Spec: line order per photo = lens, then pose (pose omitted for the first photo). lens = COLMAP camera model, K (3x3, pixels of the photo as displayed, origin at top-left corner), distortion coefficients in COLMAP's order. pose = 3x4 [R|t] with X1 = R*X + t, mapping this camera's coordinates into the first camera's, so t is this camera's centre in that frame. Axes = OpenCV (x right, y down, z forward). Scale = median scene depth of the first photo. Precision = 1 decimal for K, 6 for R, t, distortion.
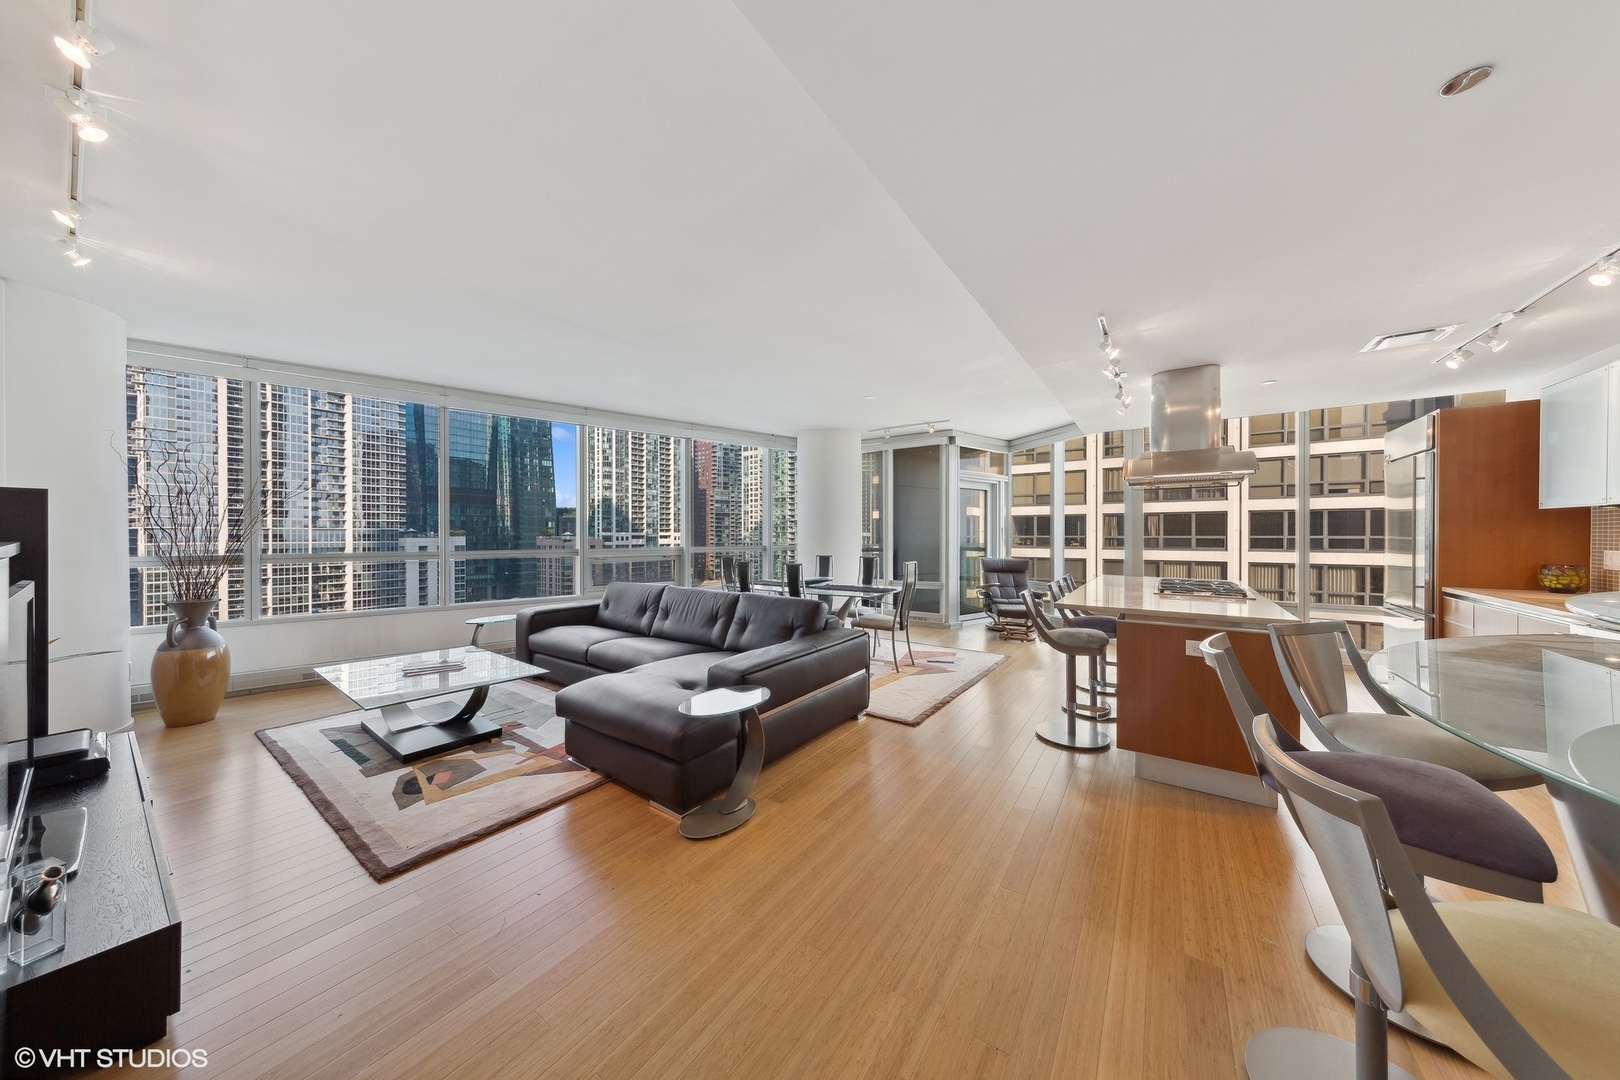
lens RADIAL K [[508.9, 0, 836.7], [0, 508.9, 536.8], [0, 0, 1]] dist [0.009260, -0.000249]
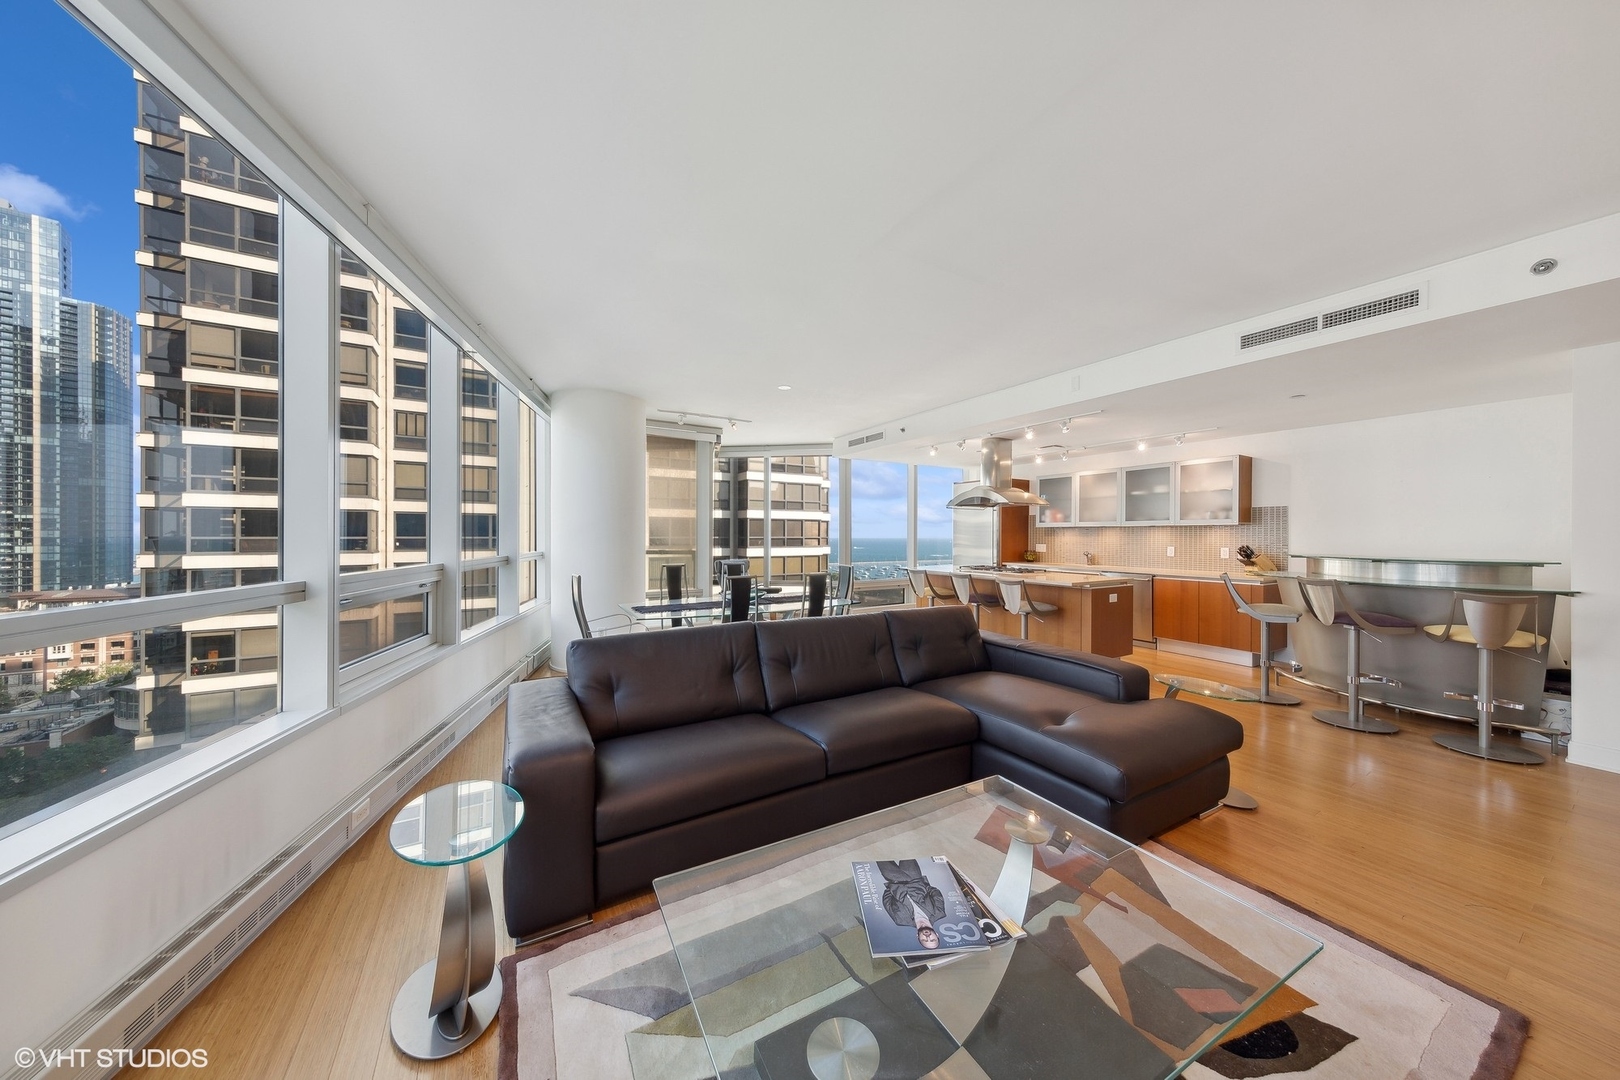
lens RADIAL K [[508.9, 0, 809.2], [0, 508.9, 535.5], [0, 0, 1]] dist [0.009260, -0.000249]
pose [[0.443097, -0.001966, 0.896471, -0.574848], [0.005952, 0.999982, -0.000749, -0.007725], [-0.896454, 0.005668, 0.443101, 0.450808]]
